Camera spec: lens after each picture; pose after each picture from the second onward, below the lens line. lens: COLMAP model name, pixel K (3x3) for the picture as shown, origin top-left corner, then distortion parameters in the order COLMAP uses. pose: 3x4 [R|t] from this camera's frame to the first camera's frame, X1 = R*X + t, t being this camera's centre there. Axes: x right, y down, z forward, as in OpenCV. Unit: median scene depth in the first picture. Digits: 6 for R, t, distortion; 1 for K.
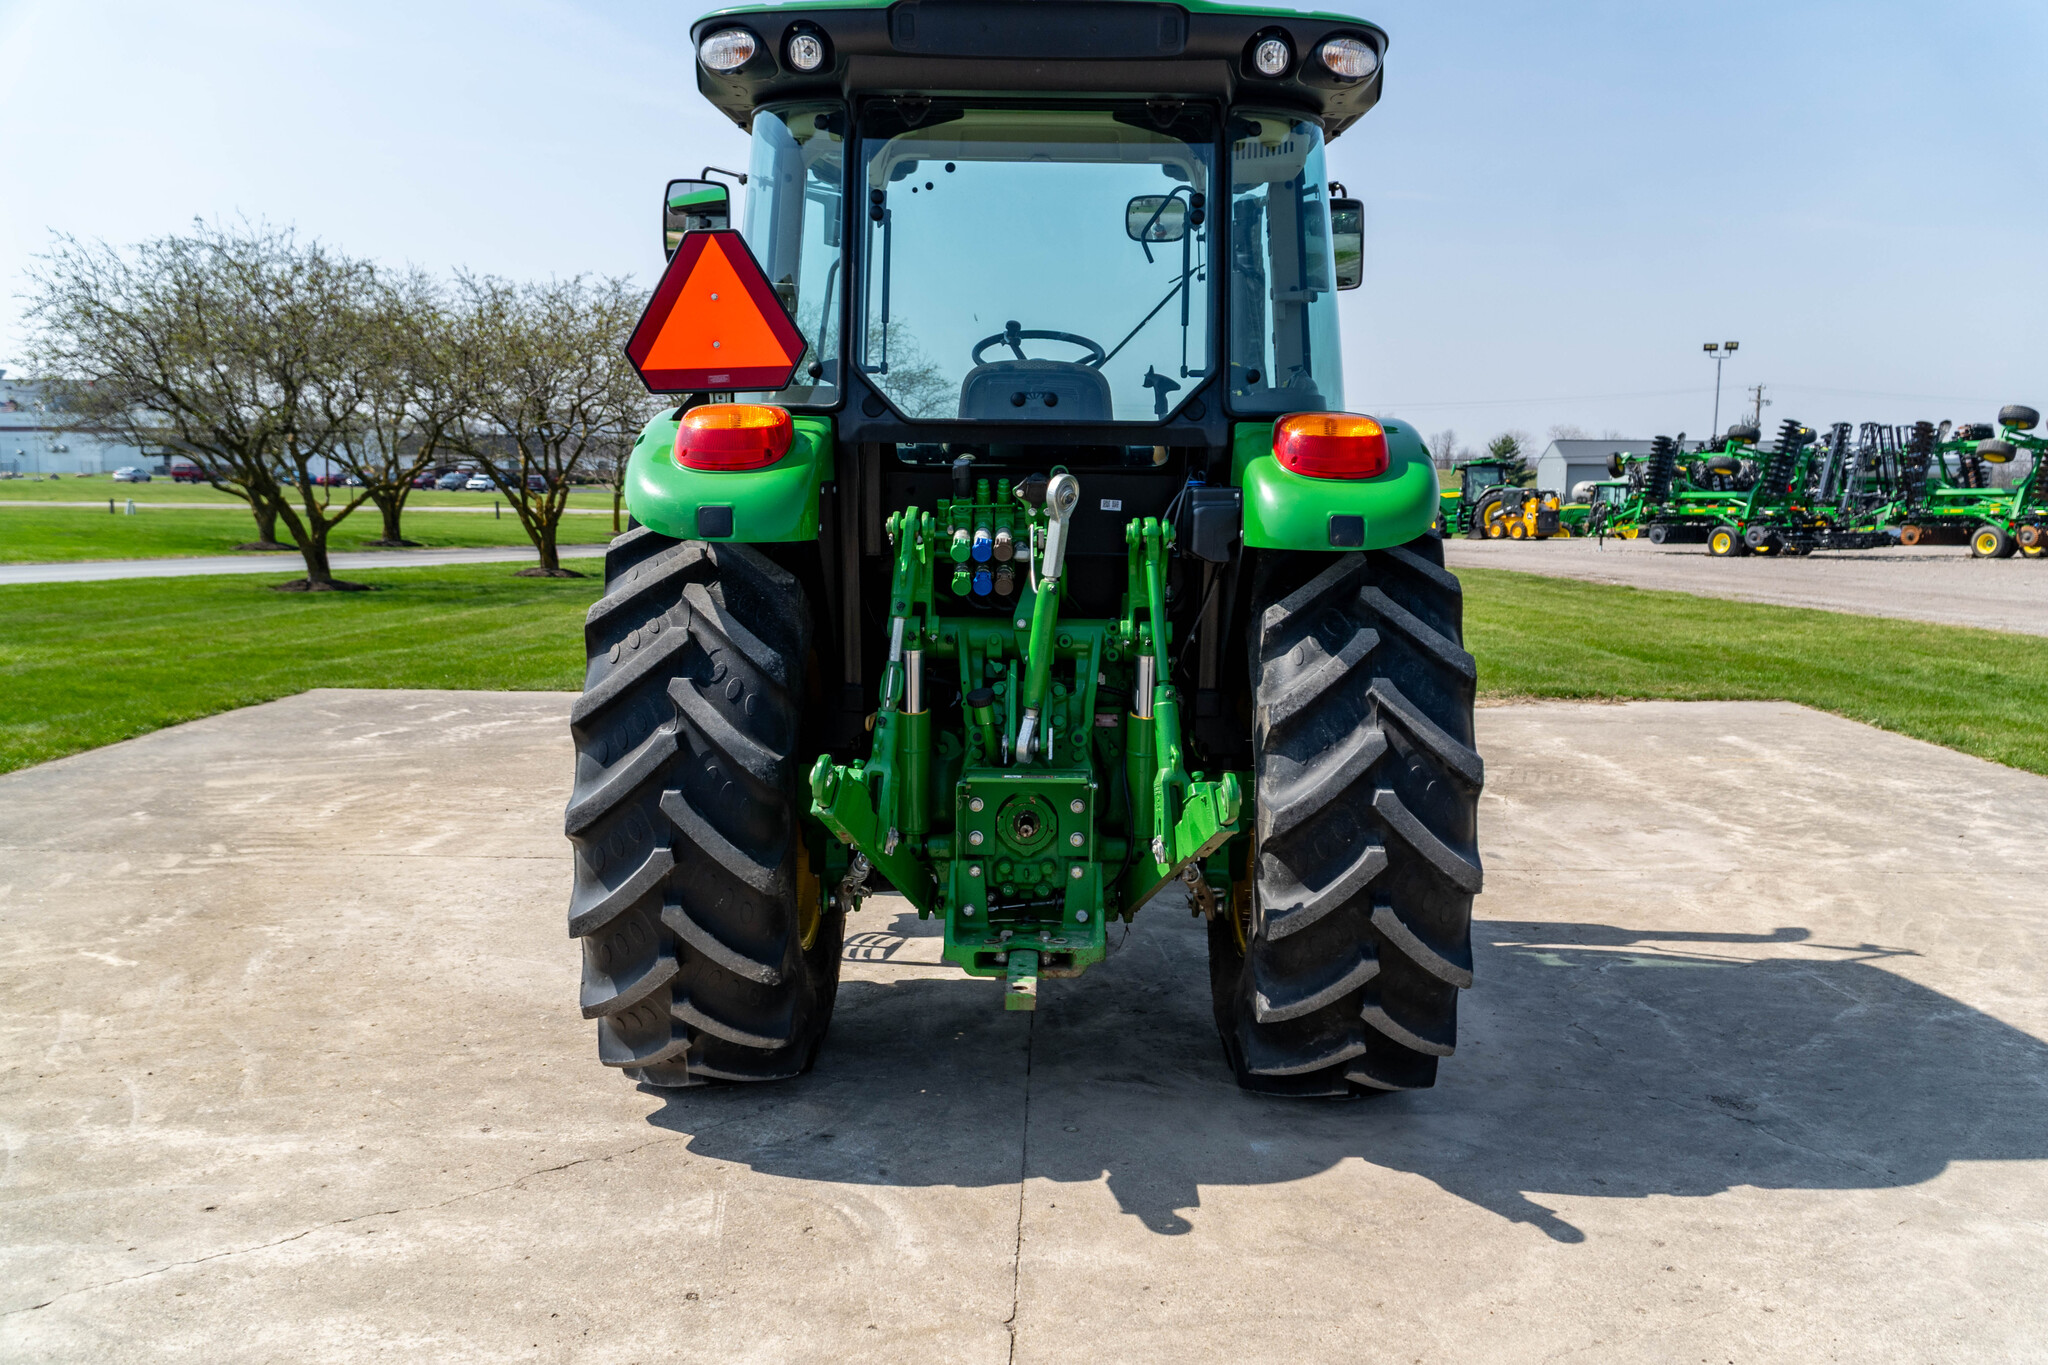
lens RADIAL K [[1661.3, 0, 1024.0], [0, 1661.3, 682.5], [0, 0, 1]] dist [0.010367, 0.006918]
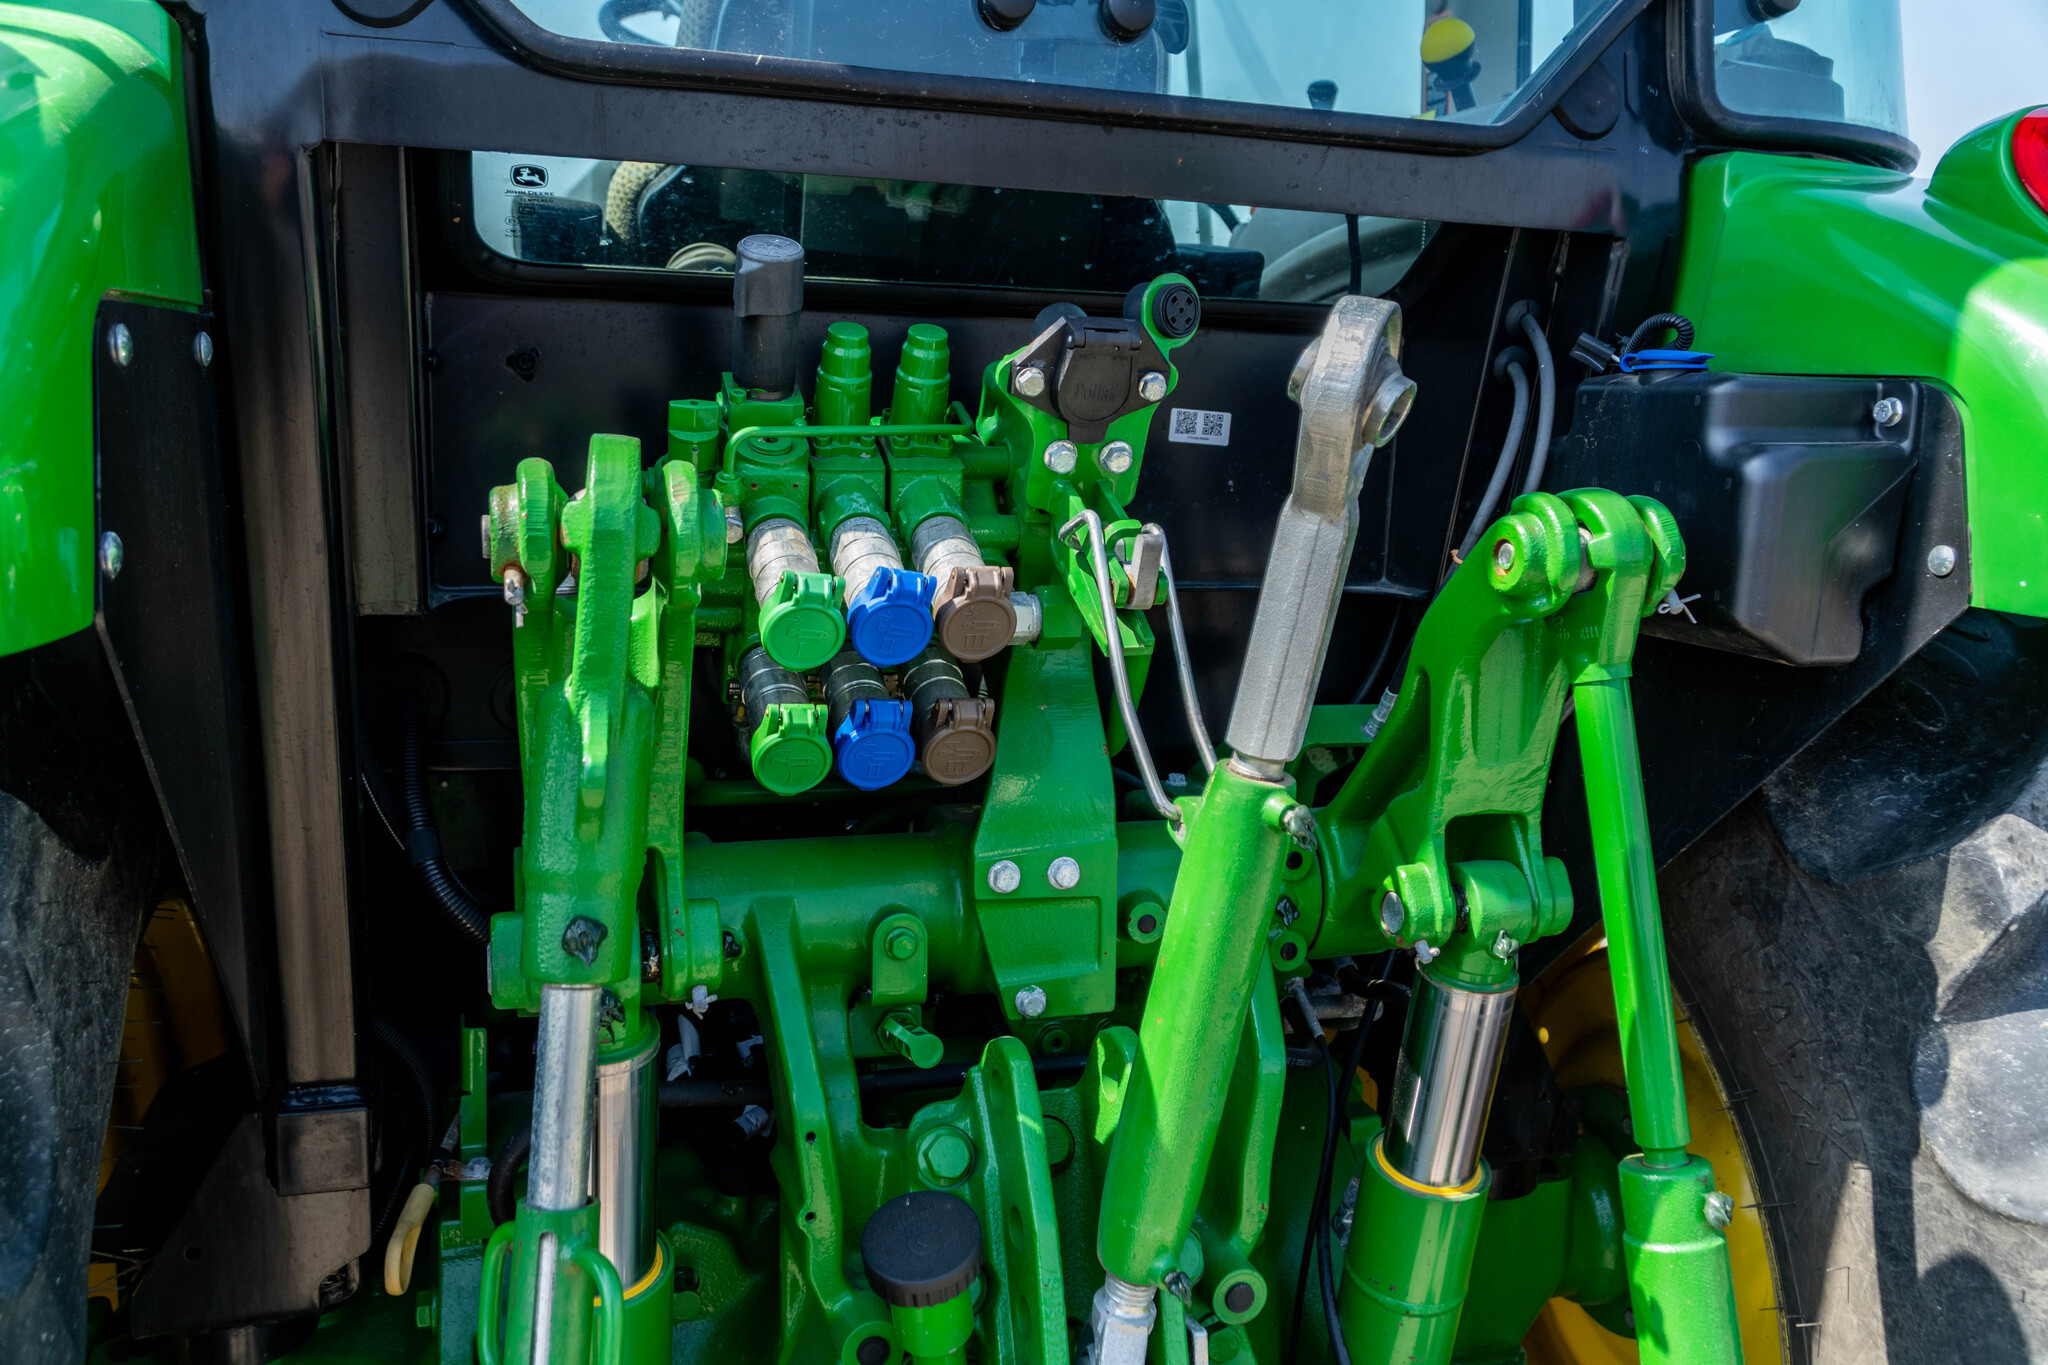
lens RADIAL K [[1661.3, 0, 1024.0], [0, 1661.3, 682.5], [0, 0, 1]] dist [0.010367, 0.006918]
pose [[0.952195, -0.034592, 0.303527, -0.082585], [0.015890, 0.997832, 0.063870, -0.088009], [-0.305078, -0.055994, 0.950680, 0.788719]]
